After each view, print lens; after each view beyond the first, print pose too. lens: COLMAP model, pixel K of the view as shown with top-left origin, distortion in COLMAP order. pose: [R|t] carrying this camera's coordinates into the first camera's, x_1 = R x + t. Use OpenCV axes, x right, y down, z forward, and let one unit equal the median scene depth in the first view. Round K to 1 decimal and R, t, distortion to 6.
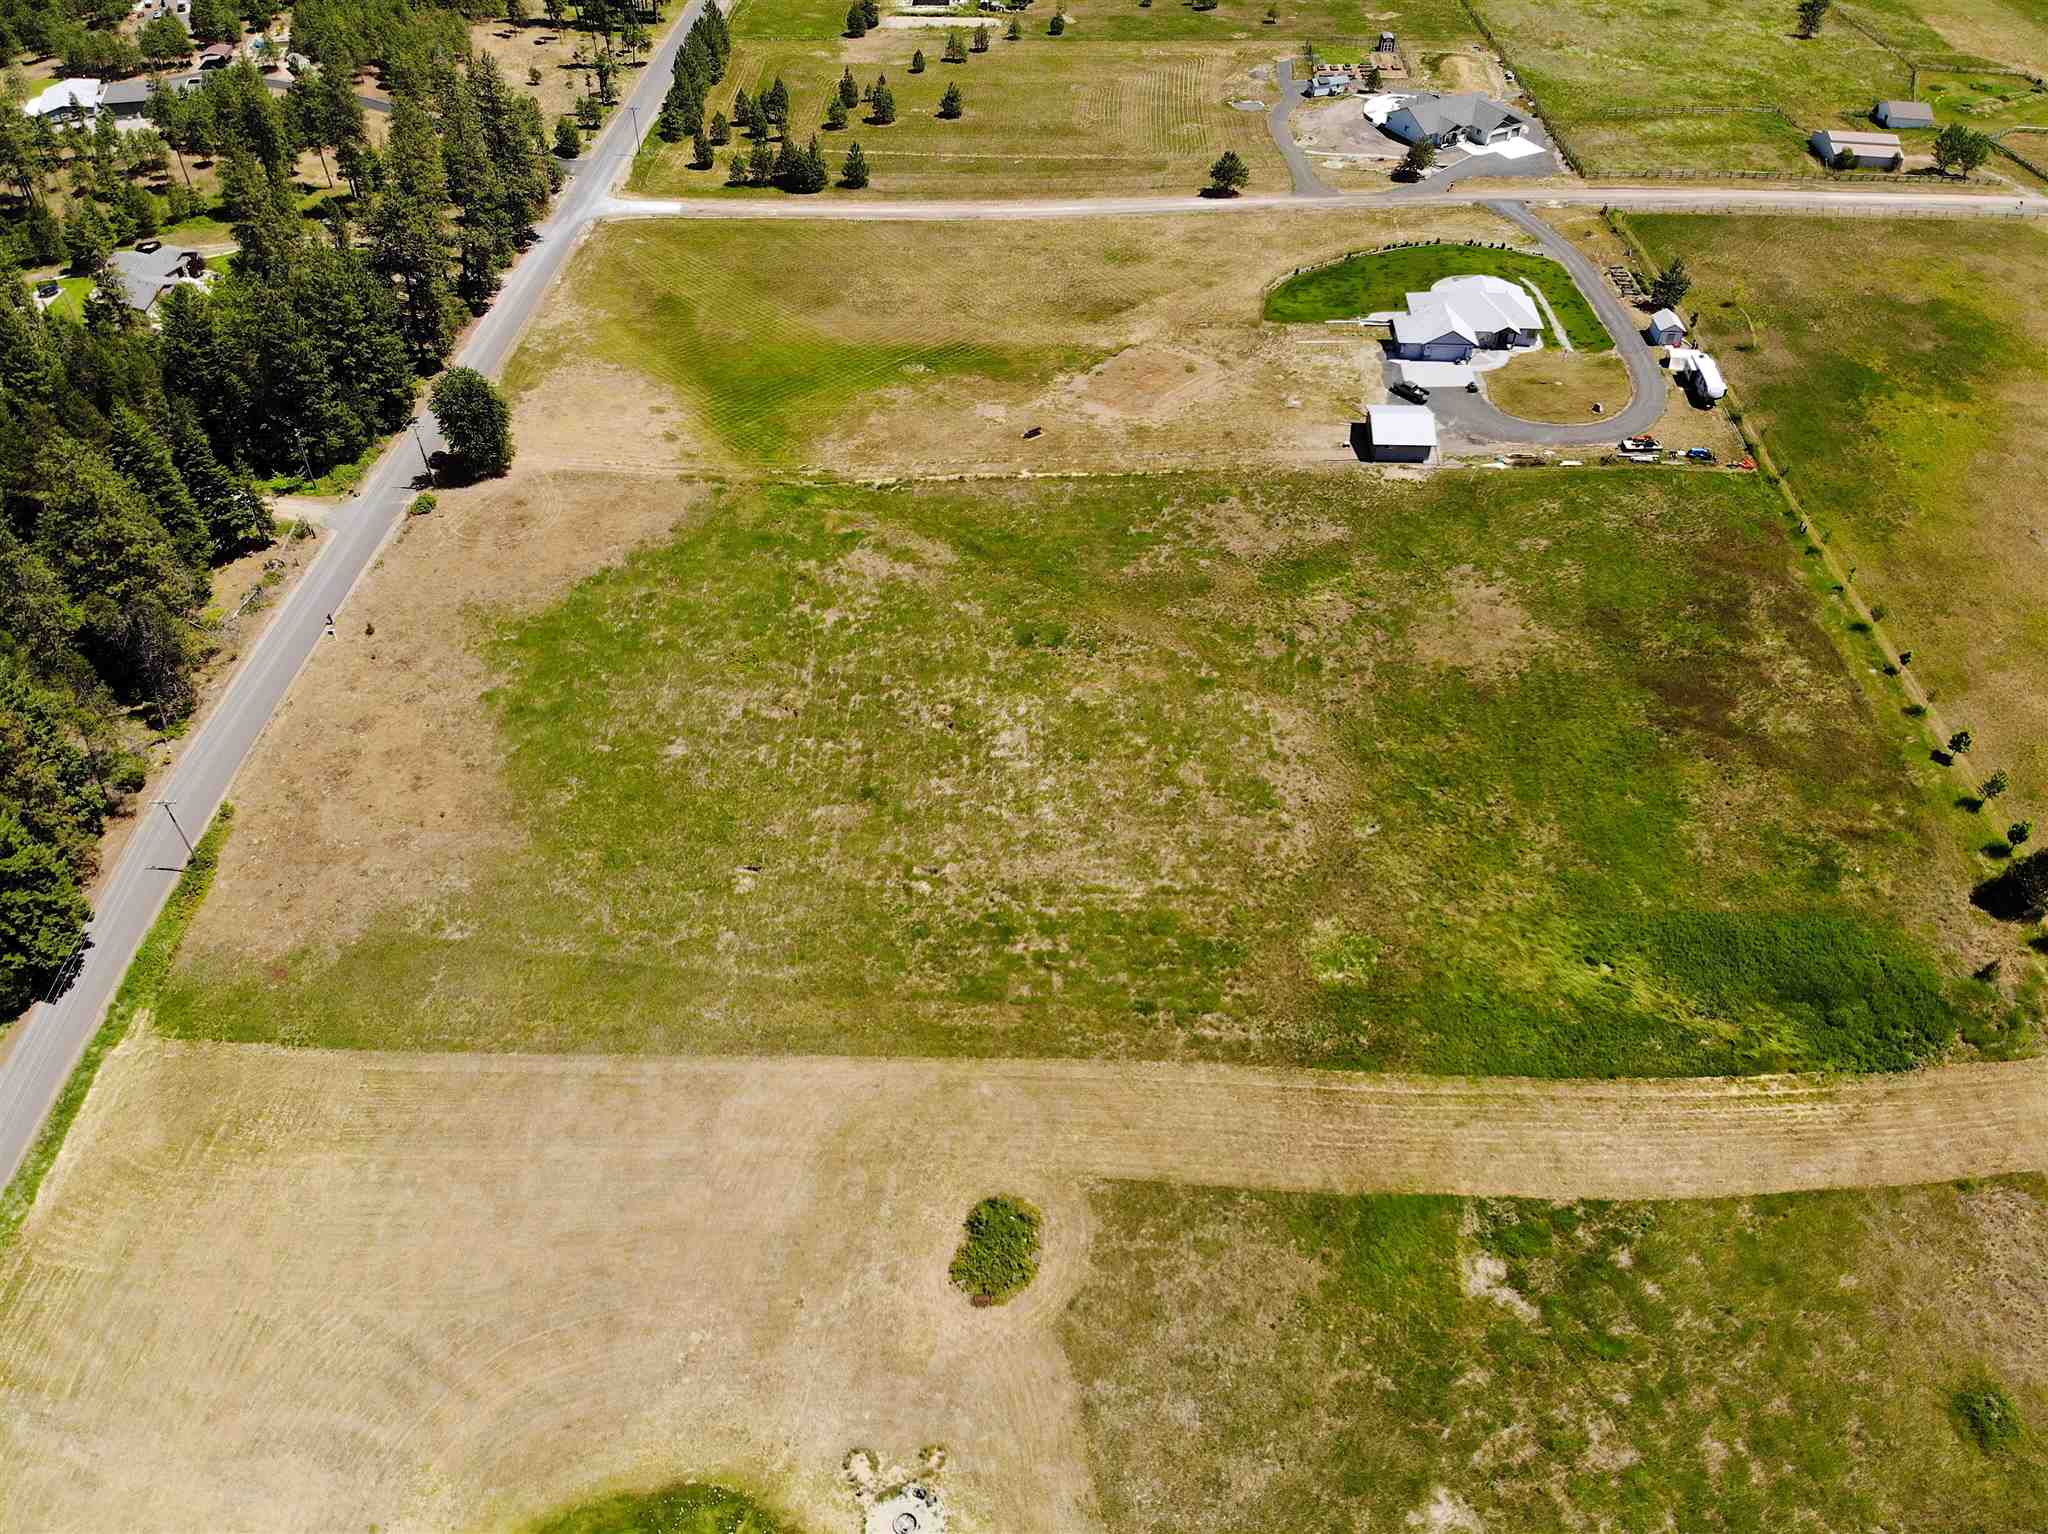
lens RADIAL K [[1445.1, 0, 1027.5], [0, 1445.1, 824.7], [0, 0, 1]] dist [0.052500, -0.138633]
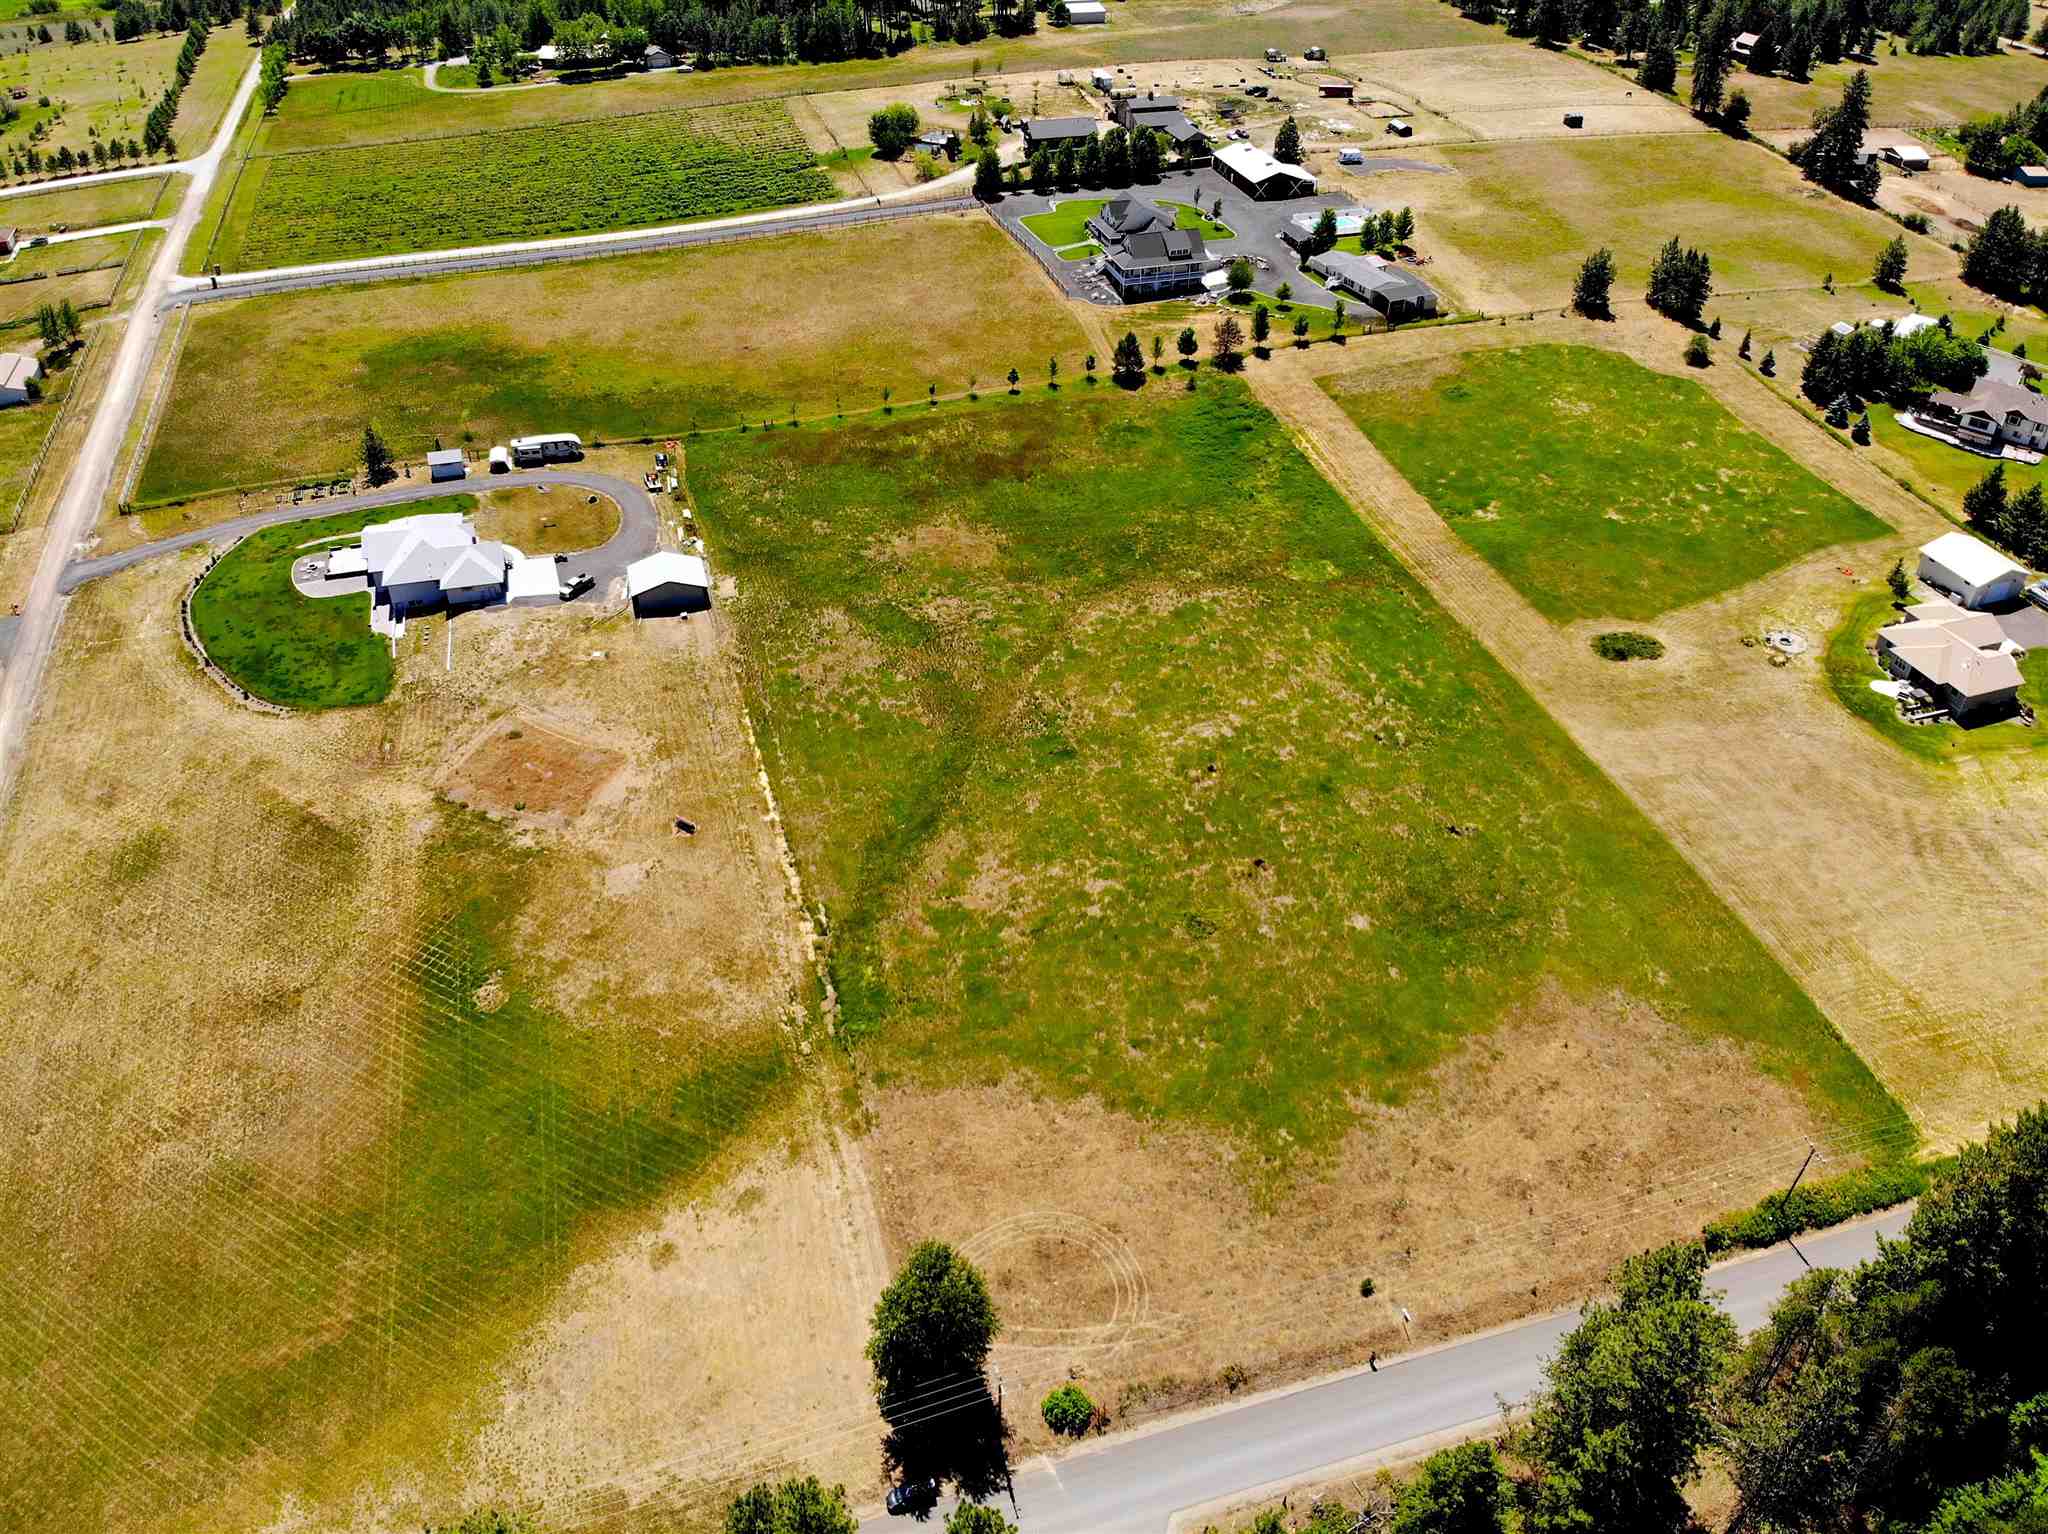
lens RADIAL K [[1497.1, 0, 1024.0], [0, 1497.1, 767.0], [0, 0, 1]] dist [0.102642, -0.245327]
pose [[-0.316968, -0.581481, 0.749273, -0.898214], [0.672231, 0.419559, 0.609980, -0.895689], [-0.669056, 0.697029, 0.257903, 0.831838]]
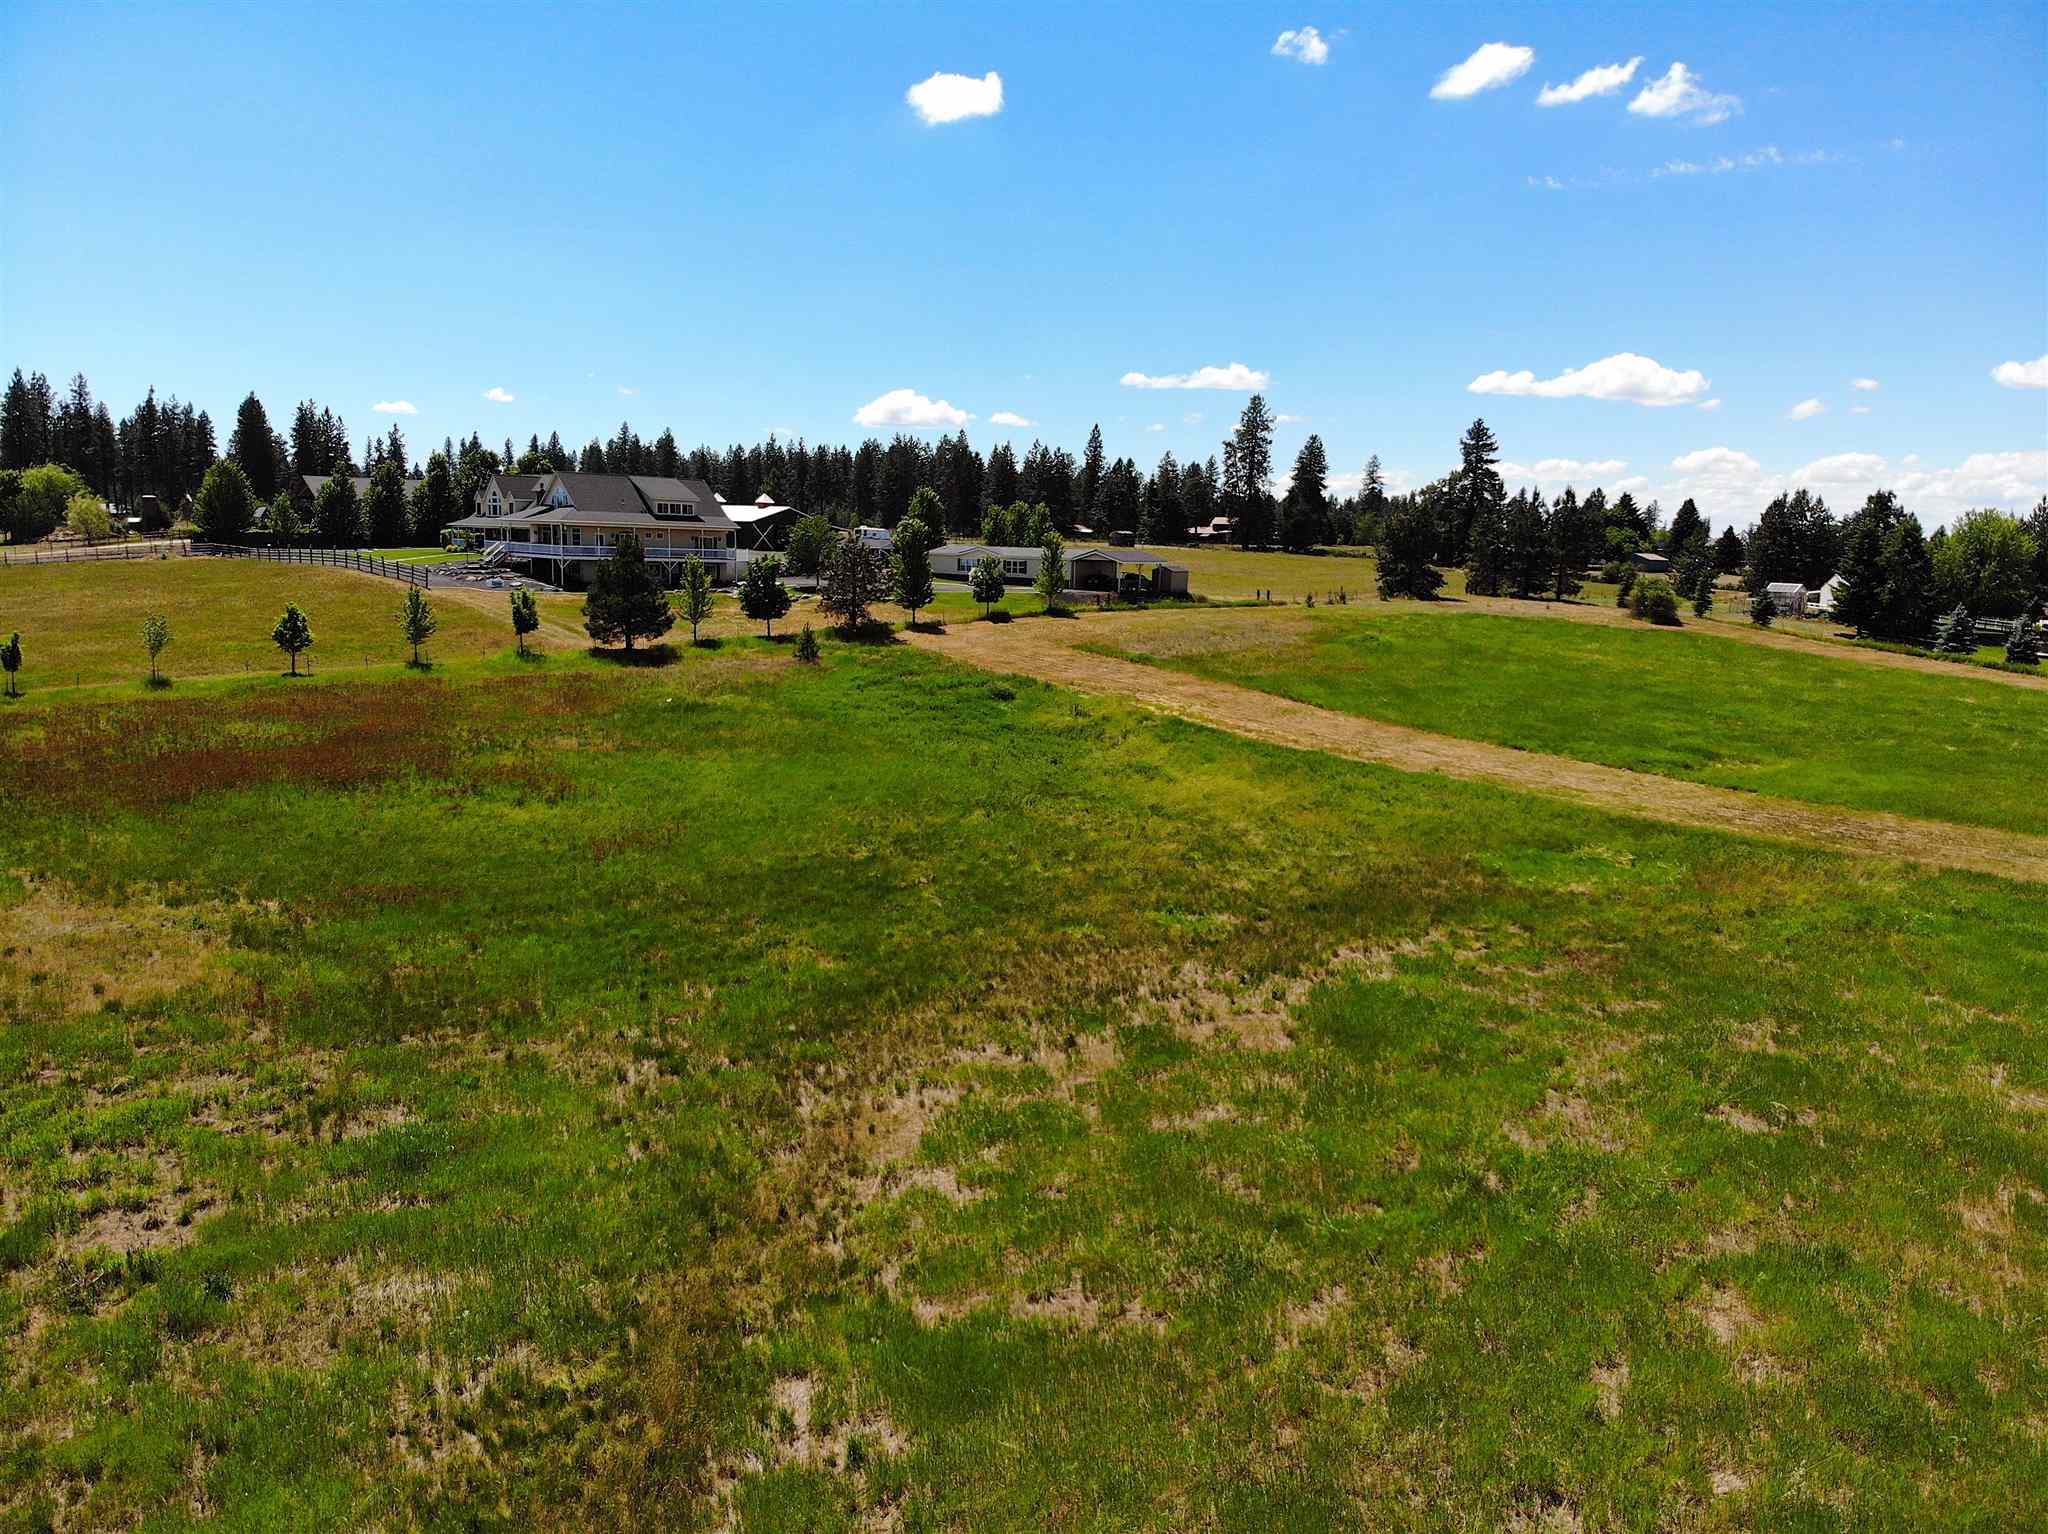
lens RADIAL K [[1497.1, 0, 1024.0], [0, 1497.1, 767.0], [0, 0, 1]] dist [0.102642, -0.245327]
pose [[-0.697853, -0.122876, 0.705622, 0.028405], [0.500012, 0.621801, 0.602786, -0.230759], [-0.512825, 0.773476, -0.372487, 1.080330]]
